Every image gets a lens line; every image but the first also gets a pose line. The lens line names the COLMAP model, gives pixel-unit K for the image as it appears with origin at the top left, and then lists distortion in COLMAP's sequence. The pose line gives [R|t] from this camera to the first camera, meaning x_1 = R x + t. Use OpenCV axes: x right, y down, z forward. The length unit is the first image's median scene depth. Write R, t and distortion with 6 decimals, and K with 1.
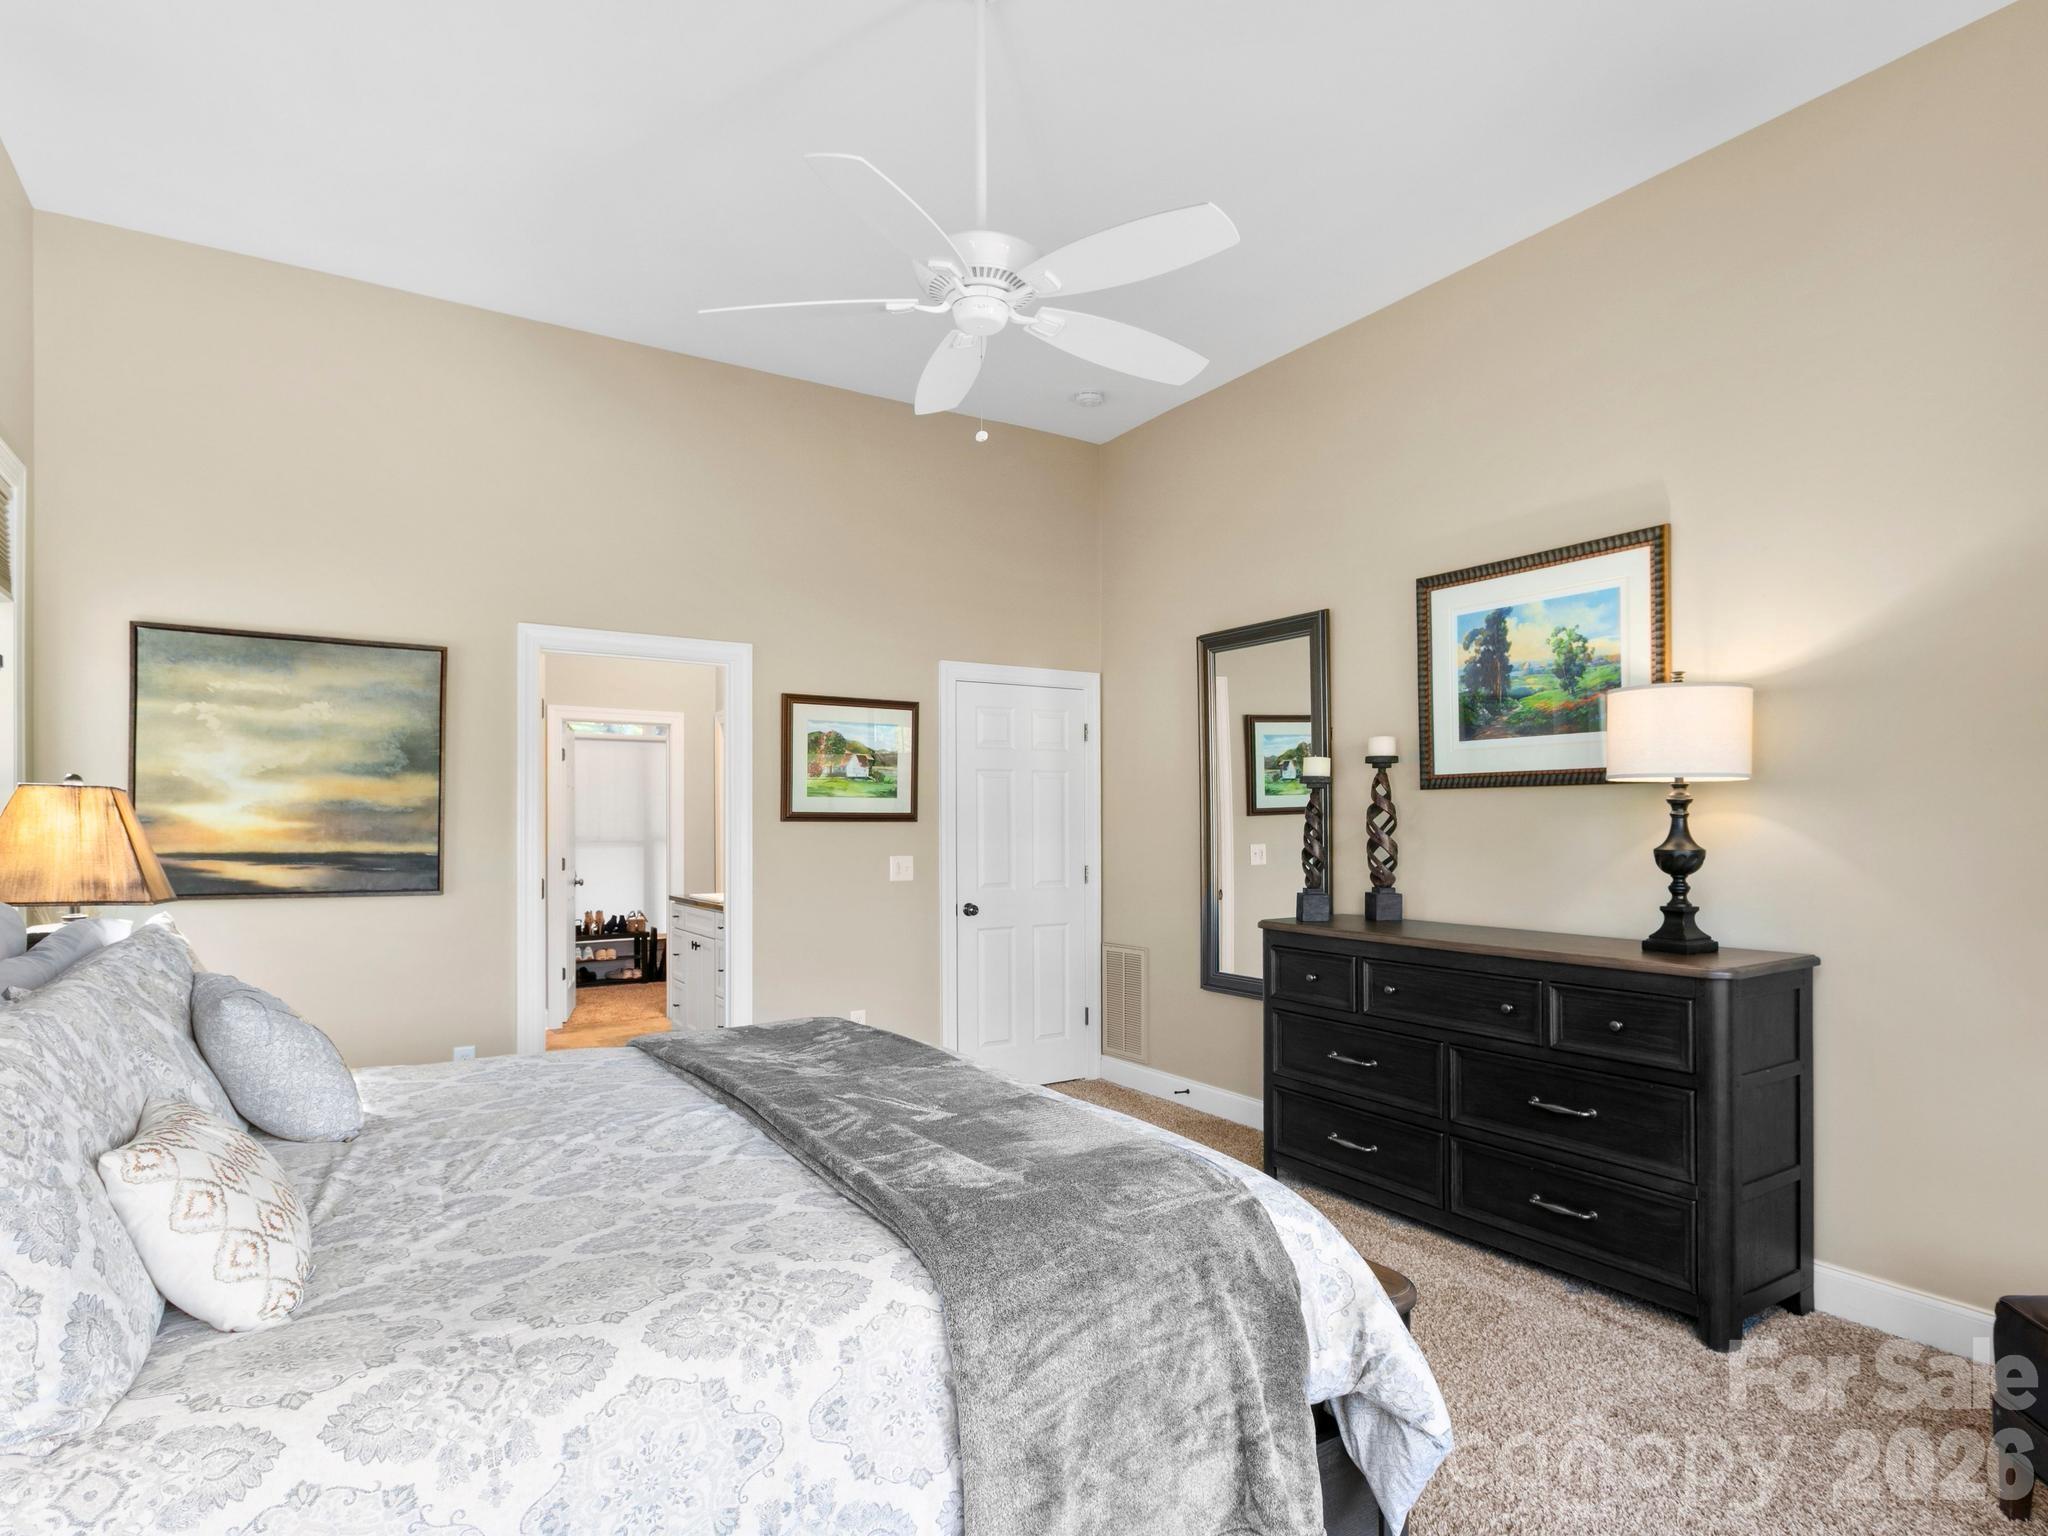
lens RADIAL K [[1114.7, 0, 1025.4], [0, 1114.7, 785.2], [0, 0, 1]] dist [-0.005597, -0.000503]
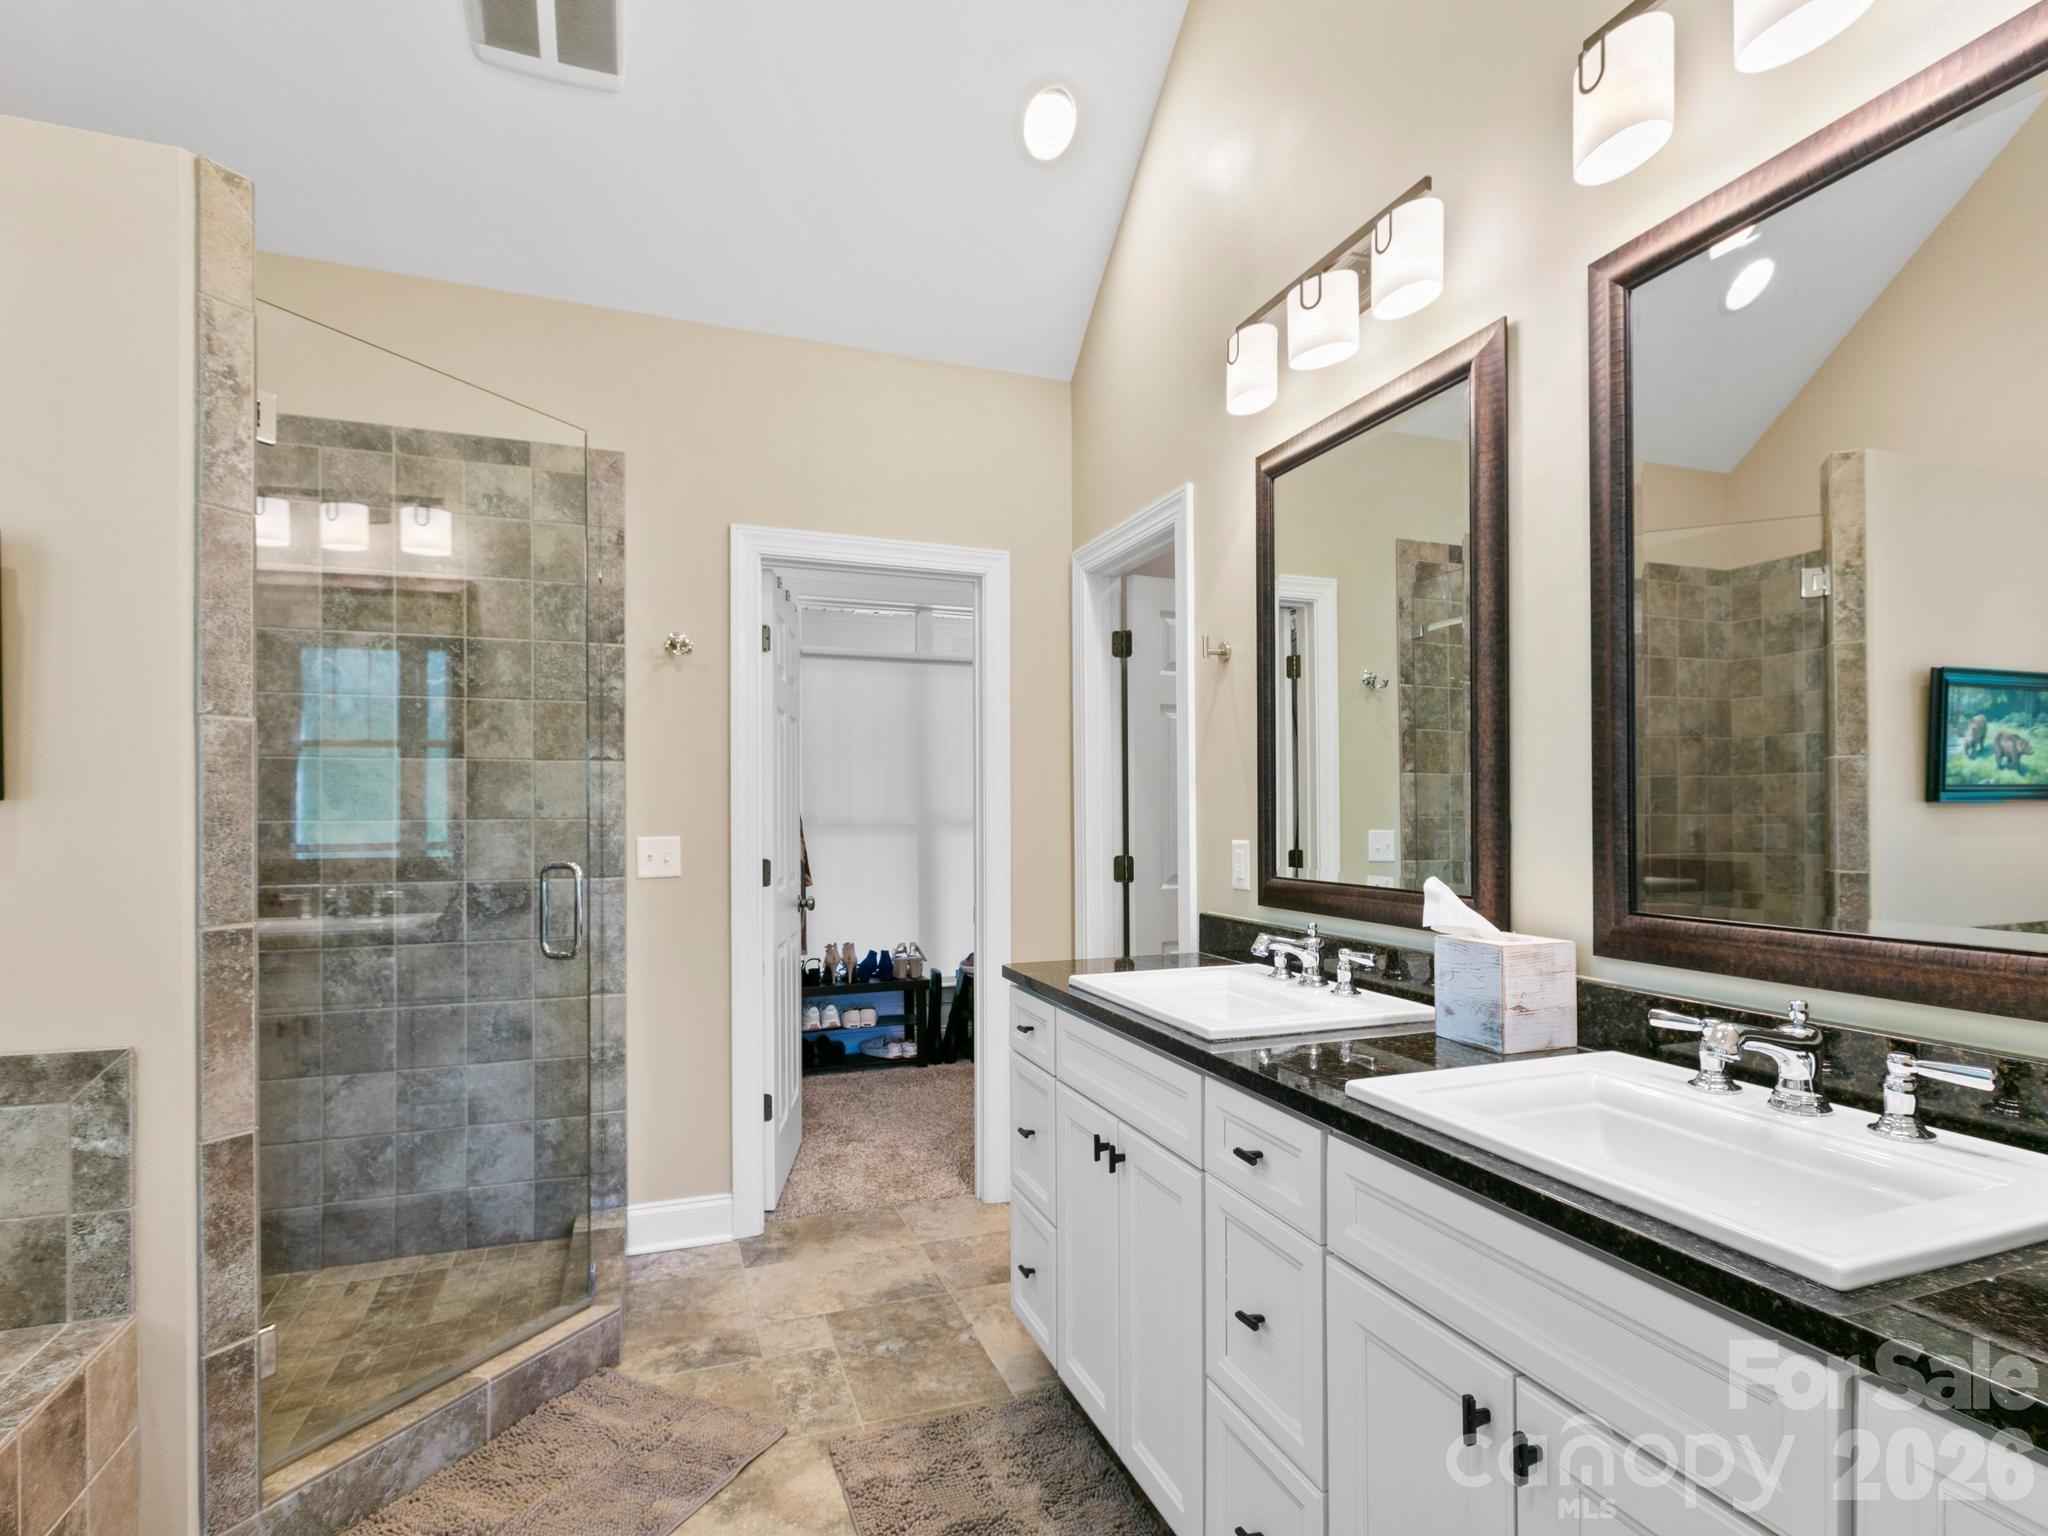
lens RADIAL K [[1041.8, 0, 1023.9], [0, 1041.8, 781.0], [0, 0, 1]] dist [0.004588, 0.000265]
pose [[0.977676, -0.001163, -0.210113, -0.174358], [0.002164, 0.999987, 0.004535, 0.024340], [0.210105, -0.004888, 0.977667, 0.476812]]
